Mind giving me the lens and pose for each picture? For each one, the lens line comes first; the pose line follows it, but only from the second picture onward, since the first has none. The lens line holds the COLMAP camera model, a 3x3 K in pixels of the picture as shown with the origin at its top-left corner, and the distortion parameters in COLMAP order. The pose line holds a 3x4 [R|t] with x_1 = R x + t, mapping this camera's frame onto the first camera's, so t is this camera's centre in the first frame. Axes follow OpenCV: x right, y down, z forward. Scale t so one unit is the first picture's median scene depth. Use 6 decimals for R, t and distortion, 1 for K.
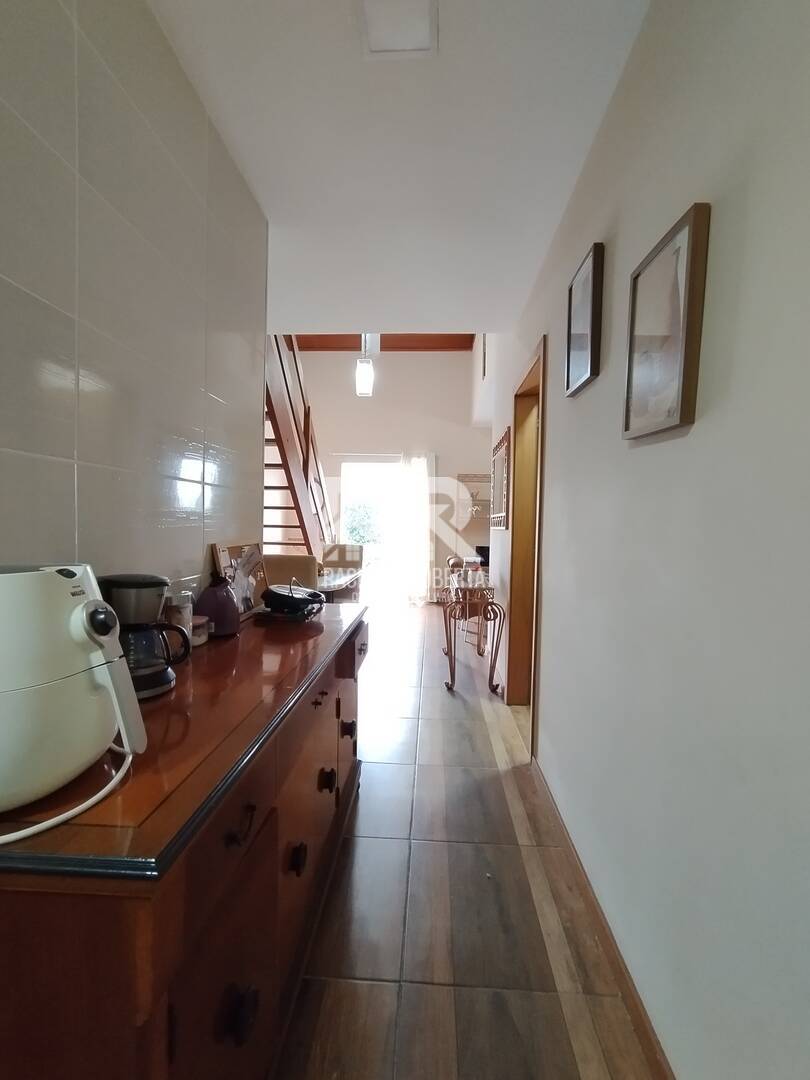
lens RADIAL K [[495.8, 0, 404.9], [0, 495.8, 541.3], [0, 0, 1]] dist [0.001040, 0.002614]
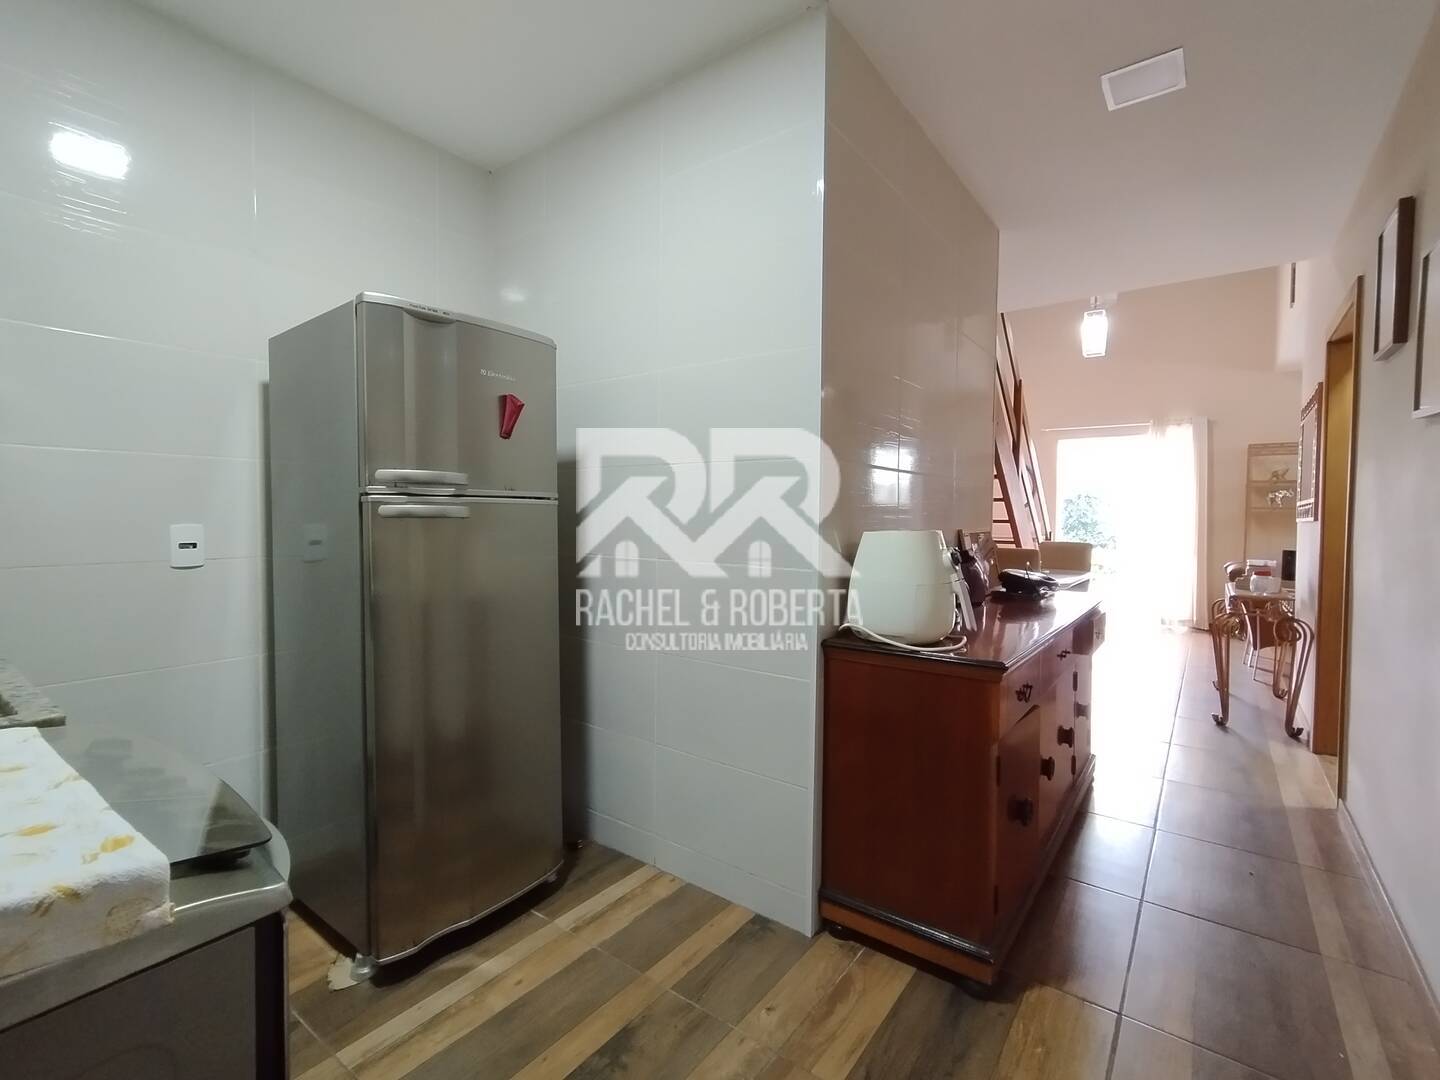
lens RADIAL K [[661.1, 0, 723.5], [0, 661.1, 536.2], [0, 0, 1]] dist [0.001040, 0.002614]
pose [[0.835821, 0.004799, -0.548981, 0.007710], [-0.013392, 0.999842, -0.011648, 0.023133], [0.548839, 0.017088, 0.835754, -0.318565]]
